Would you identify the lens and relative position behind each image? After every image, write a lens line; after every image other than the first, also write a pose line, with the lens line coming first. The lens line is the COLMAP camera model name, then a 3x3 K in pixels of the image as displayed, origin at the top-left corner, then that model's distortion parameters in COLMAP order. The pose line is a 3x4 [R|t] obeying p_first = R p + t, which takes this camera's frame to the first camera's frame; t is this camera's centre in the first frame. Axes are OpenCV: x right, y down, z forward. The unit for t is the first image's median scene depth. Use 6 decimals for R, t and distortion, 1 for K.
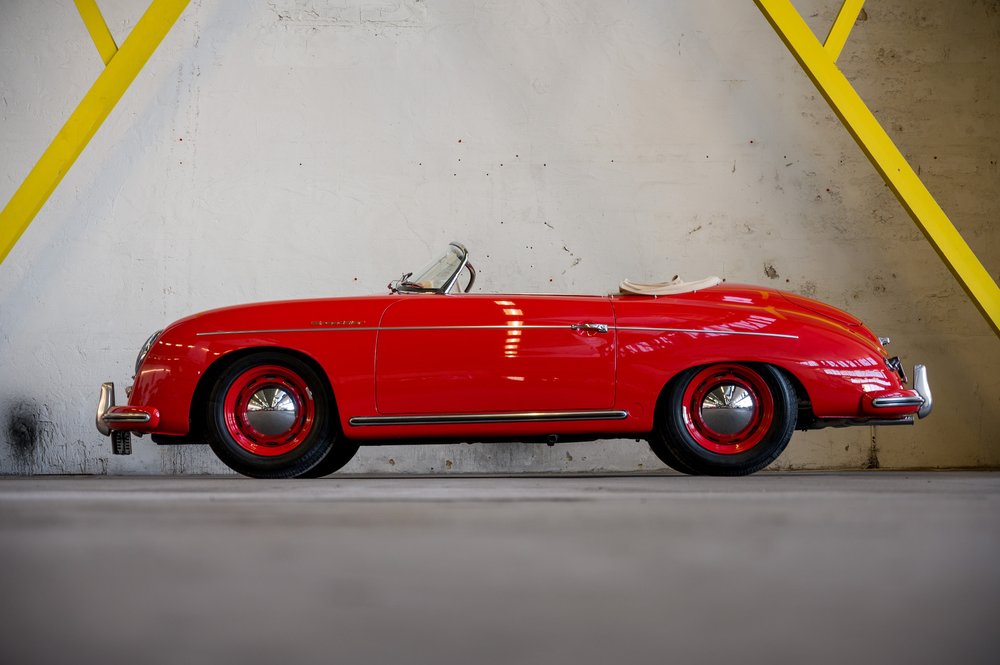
lens RADIAL K [[2013.8, 0, 500.0], [0, 2013.8, 332.5], [0, 0, 1]] dist [0.033690, -0.392328]
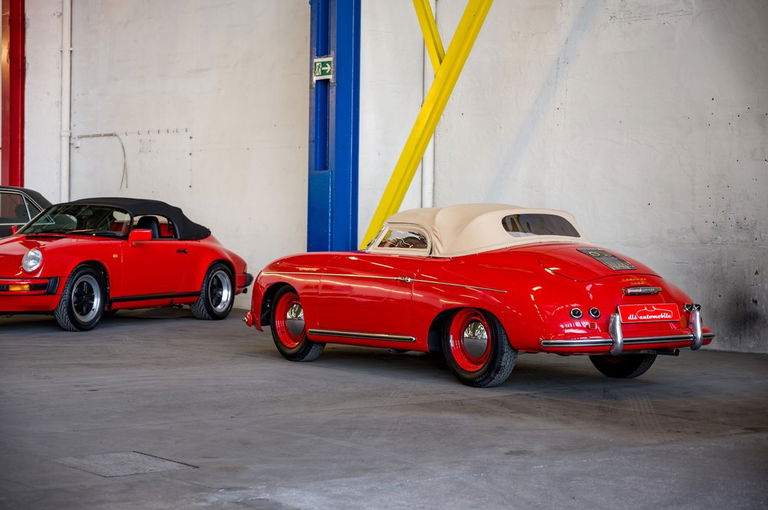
lens RADIAL K [[1546.6, 0, 384.0], [0, 1546.6, 255.0], [0, 0, 1]] dist [0.033690, -0.392328]
pose [[0.595388, 0.032118, -0.802796, 0.928695], [0.034407, 0.997265, 0.065415, -0.092848], [0.802701, -0.066569, 0.592654, 0.304326]]
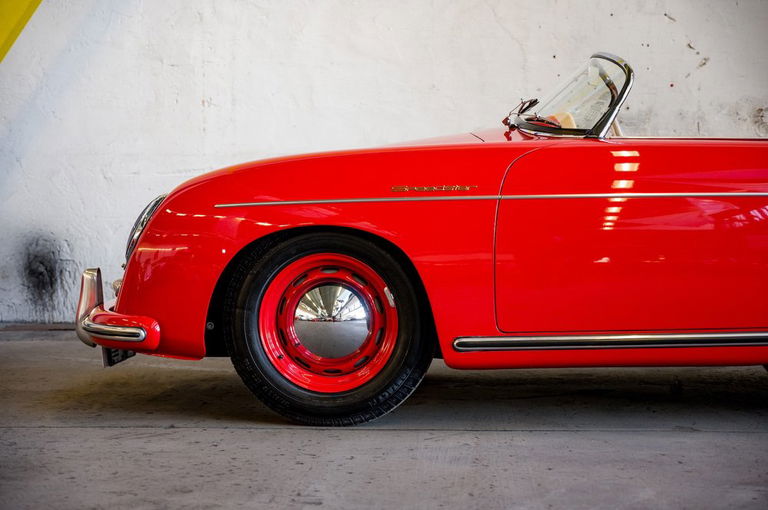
lens RADIAL K [[1546.6, 0, 384.0], [0, 1546.6, 255.0], [0, 0, 1]] dist [0.033690, -0.392328]
pose [[0.996691, 0.001194, -0.081280, -0.055200], [0.007476, 0.994308, 0.106279, -0.034855], [0.080944, -0.106535, 0.991009, 0.501679]]
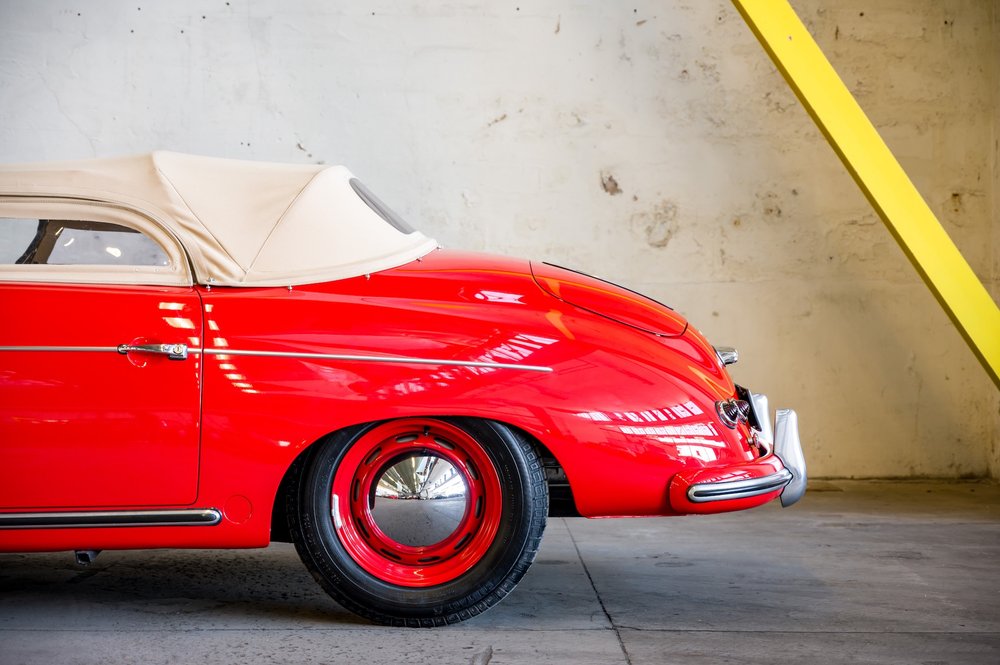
lens RADIAL K [[2013.8, 0, 500.0], [0, 2013.8, 332.5], [0, 0, 1]] dist [0.033690, -0.392328]
pose [[0.999851, 0.010934, 0.013341, 0.124938], [-0.012004, 0.996486, 0.082891, -0.050427], [-0.012388, -0.083039, 0.996469, 0.462367]]
